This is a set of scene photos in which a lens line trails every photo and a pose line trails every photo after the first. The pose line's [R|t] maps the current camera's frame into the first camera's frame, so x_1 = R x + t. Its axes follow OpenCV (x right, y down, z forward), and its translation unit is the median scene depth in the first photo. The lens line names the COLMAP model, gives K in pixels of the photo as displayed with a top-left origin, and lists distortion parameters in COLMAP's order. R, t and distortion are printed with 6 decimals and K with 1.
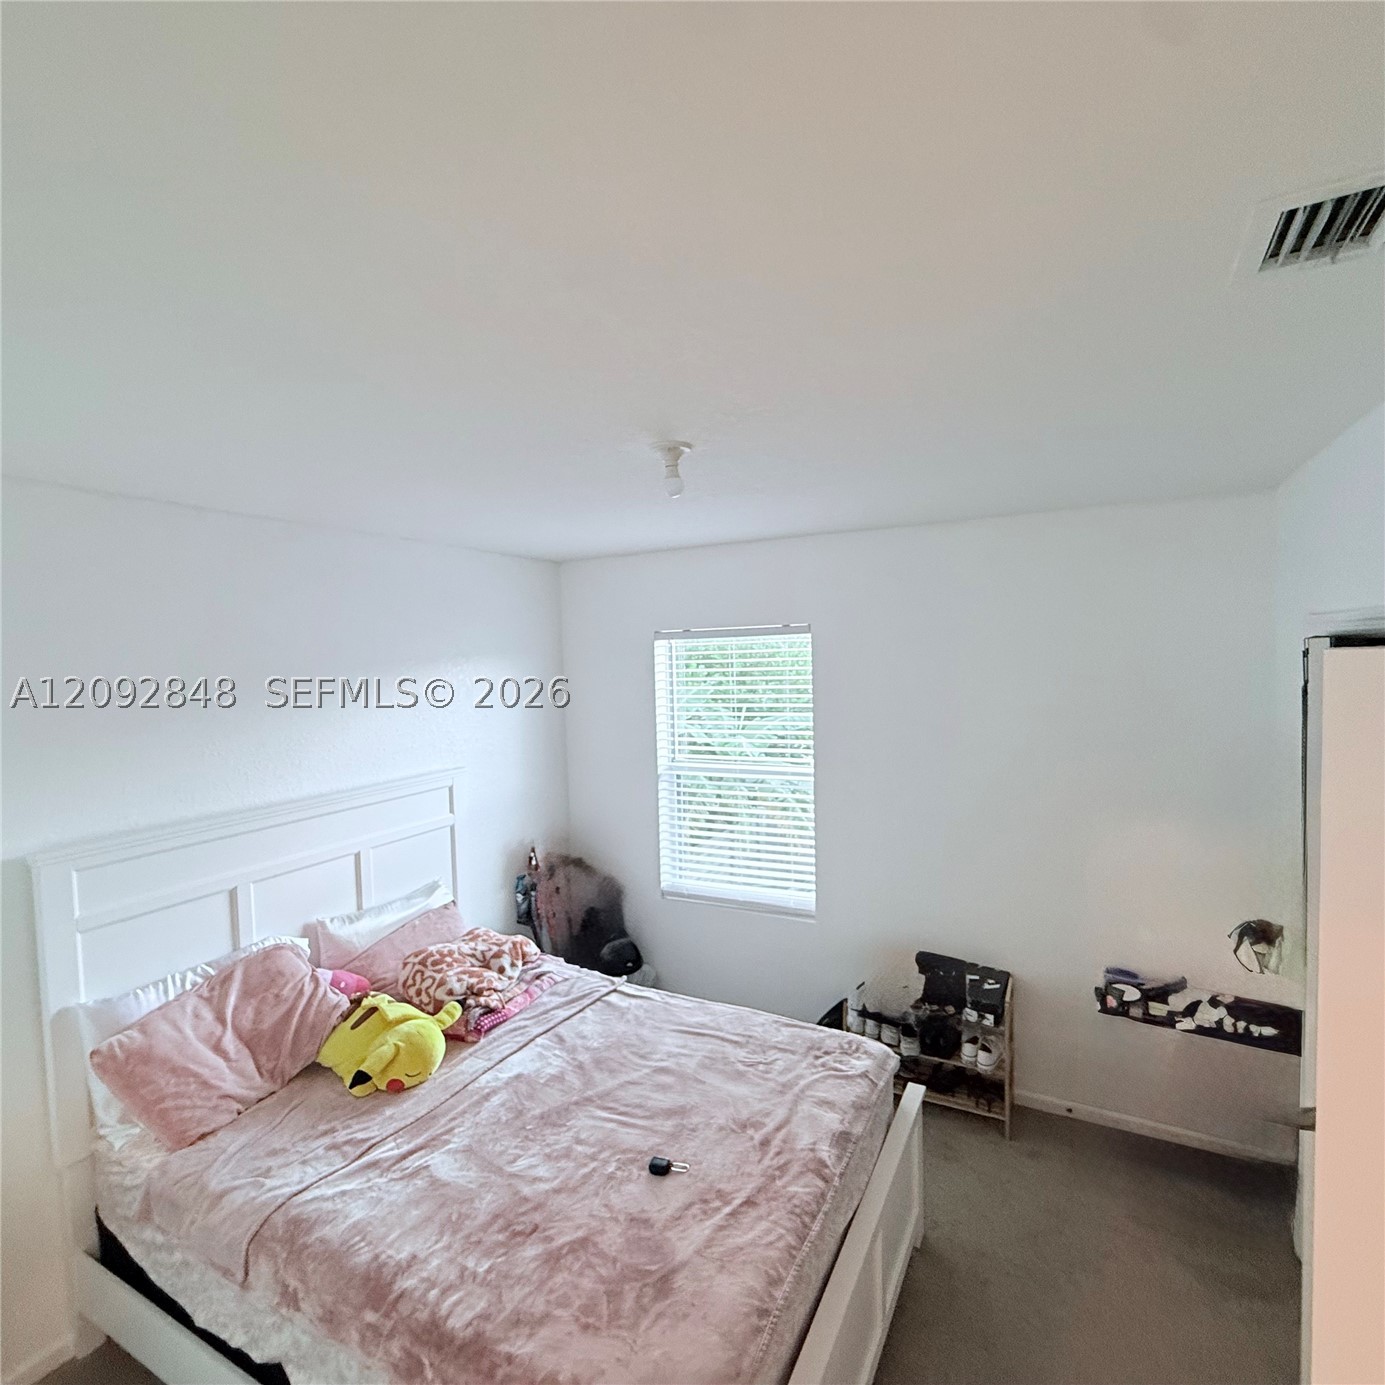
lens RADIAL K [[740.2, 0, 688.0], [0, 740.2, 695.0], [0, 0, 1]] dist [0.000800, -0.000252]
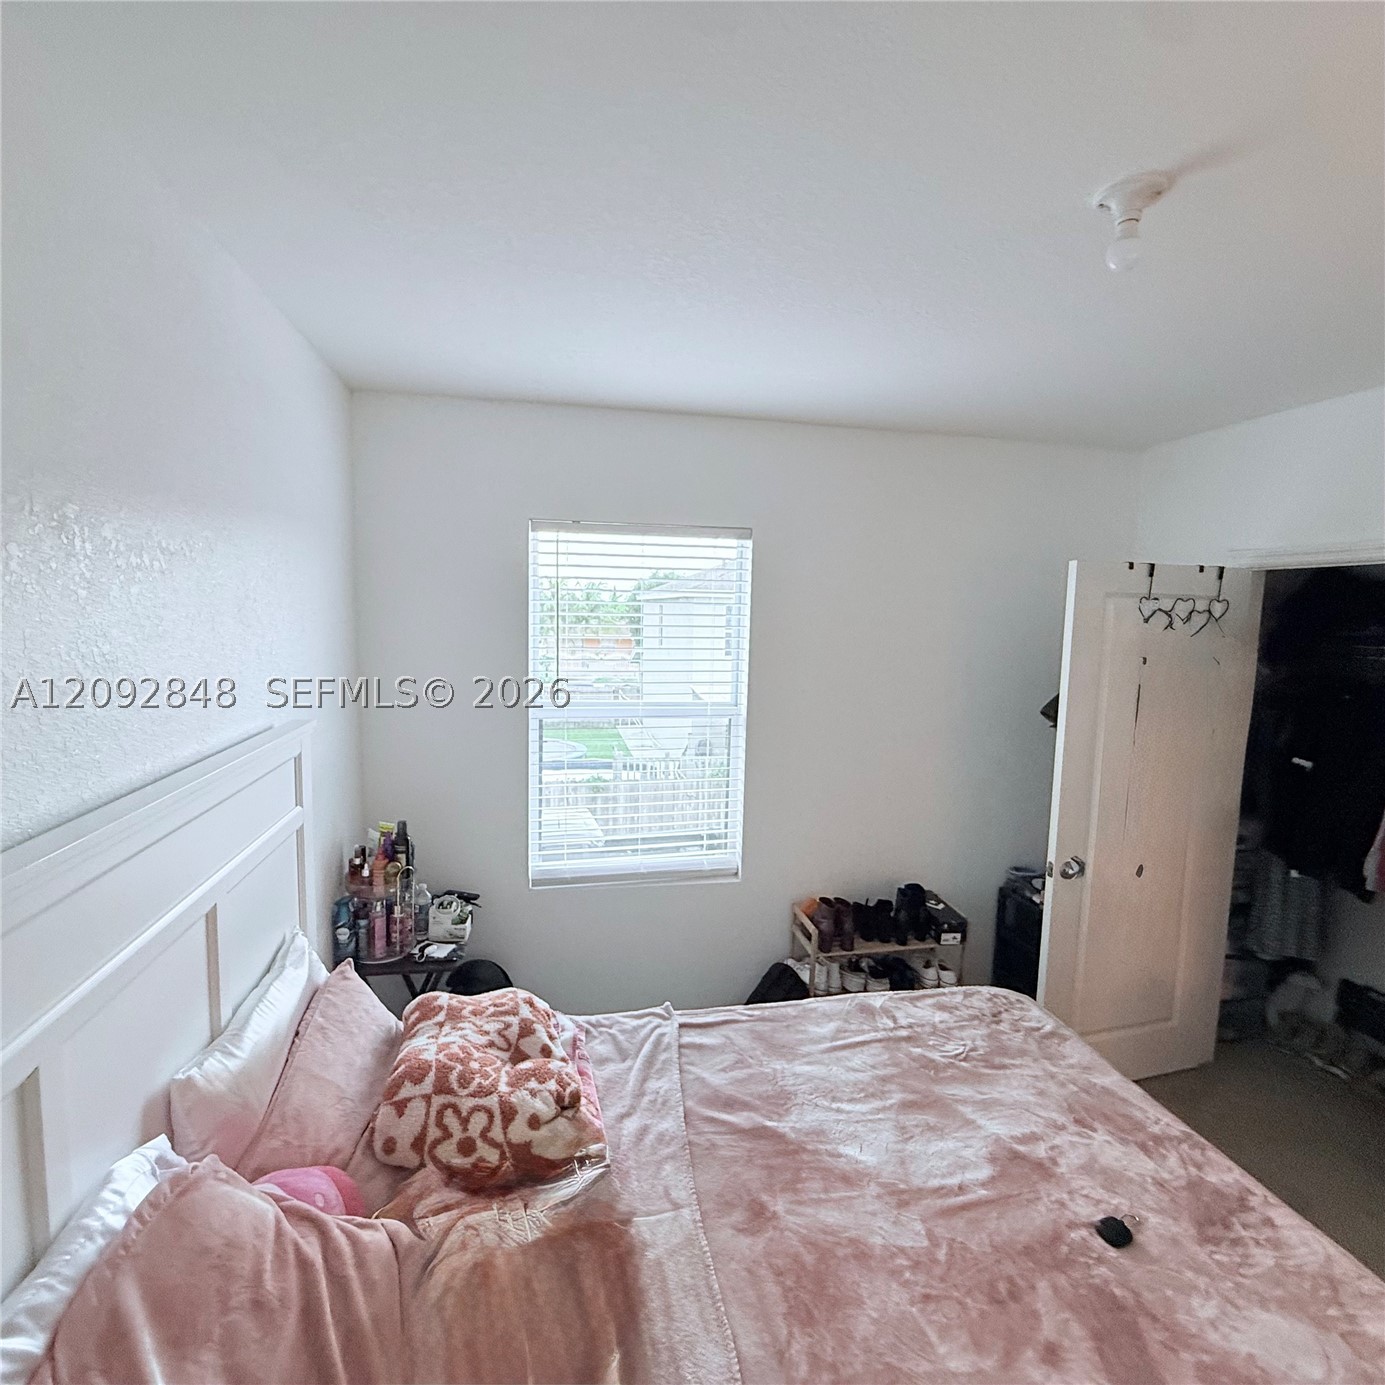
lens RADIAL K [[740.2, 0, 688.0], [0, 740.2, 695.0], [0, 0, 1]] dist [0.000800, -0.000252]
pose [[0.769461, -0.026477, 0.638145, -0.536976], [-0.009422, 0.998561, 0.052793, 0.061290], [-0.638624, -0.046635, 0.768104, 0.503736]]
